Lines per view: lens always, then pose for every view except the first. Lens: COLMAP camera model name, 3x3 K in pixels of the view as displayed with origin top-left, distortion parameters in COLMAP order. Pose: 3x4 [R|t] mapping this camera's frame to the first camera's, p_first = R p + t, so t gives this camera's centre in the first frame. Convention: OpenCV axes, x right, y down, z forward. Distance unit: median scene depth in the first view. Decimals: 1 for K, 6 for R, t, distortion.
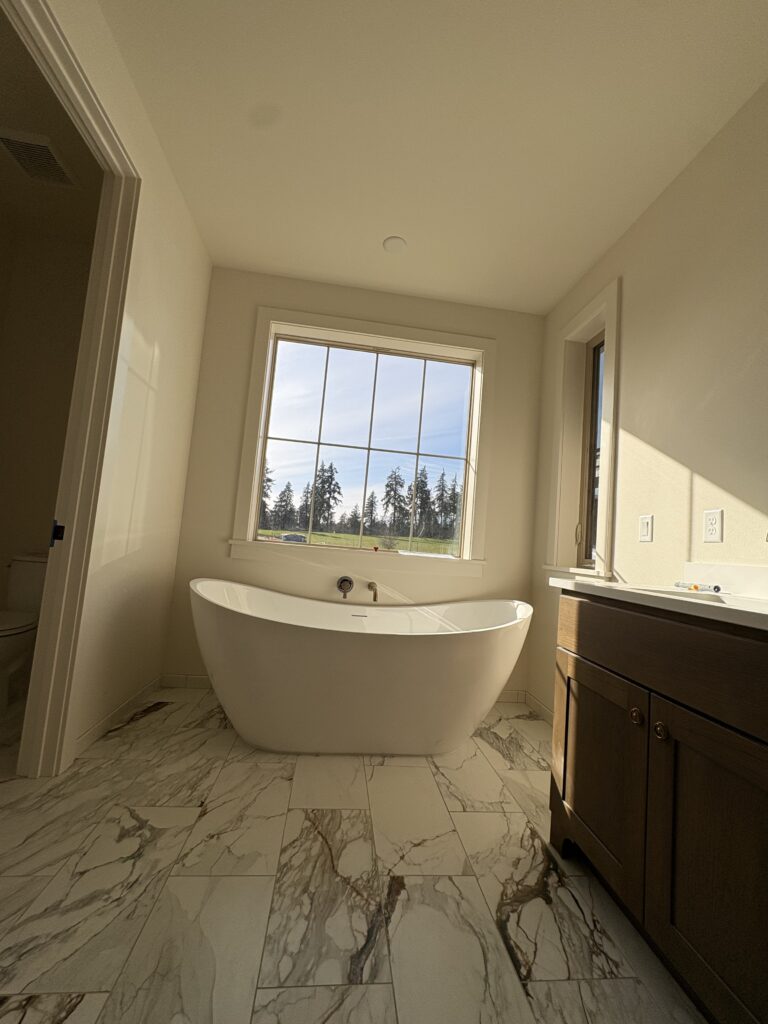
lens RADIAL K [[407.8, 0, 384.0], [0, 407.8, 512.0], [0, 0, 1]] dist [0.000820, 0.000138]
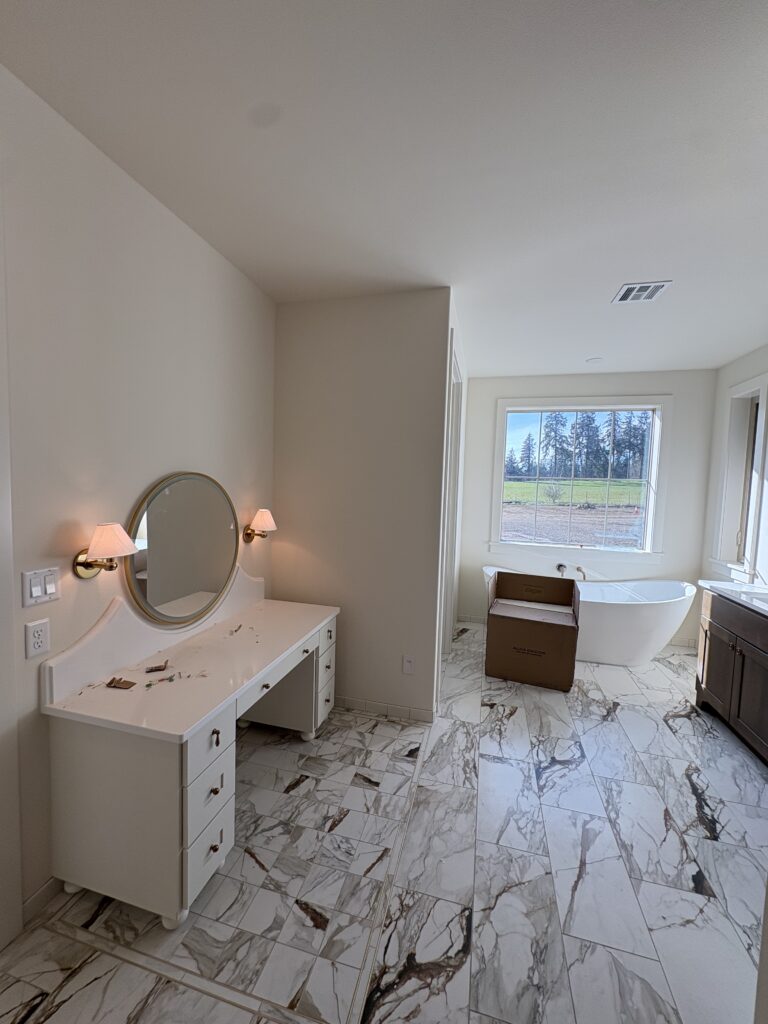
lens RADIAL K [[407.8, 0, 384.0], [0, 407.8, 512.0], [0, 0, 1]] dist [0.000820, 0.000138]
pose [[0.930183, -0.030137, -0.365857, -0.183450], [0.075991, 0.990845, 0.111587, -0.338807], [0.359144, -0.131598, 0.923957, -0.888109]]
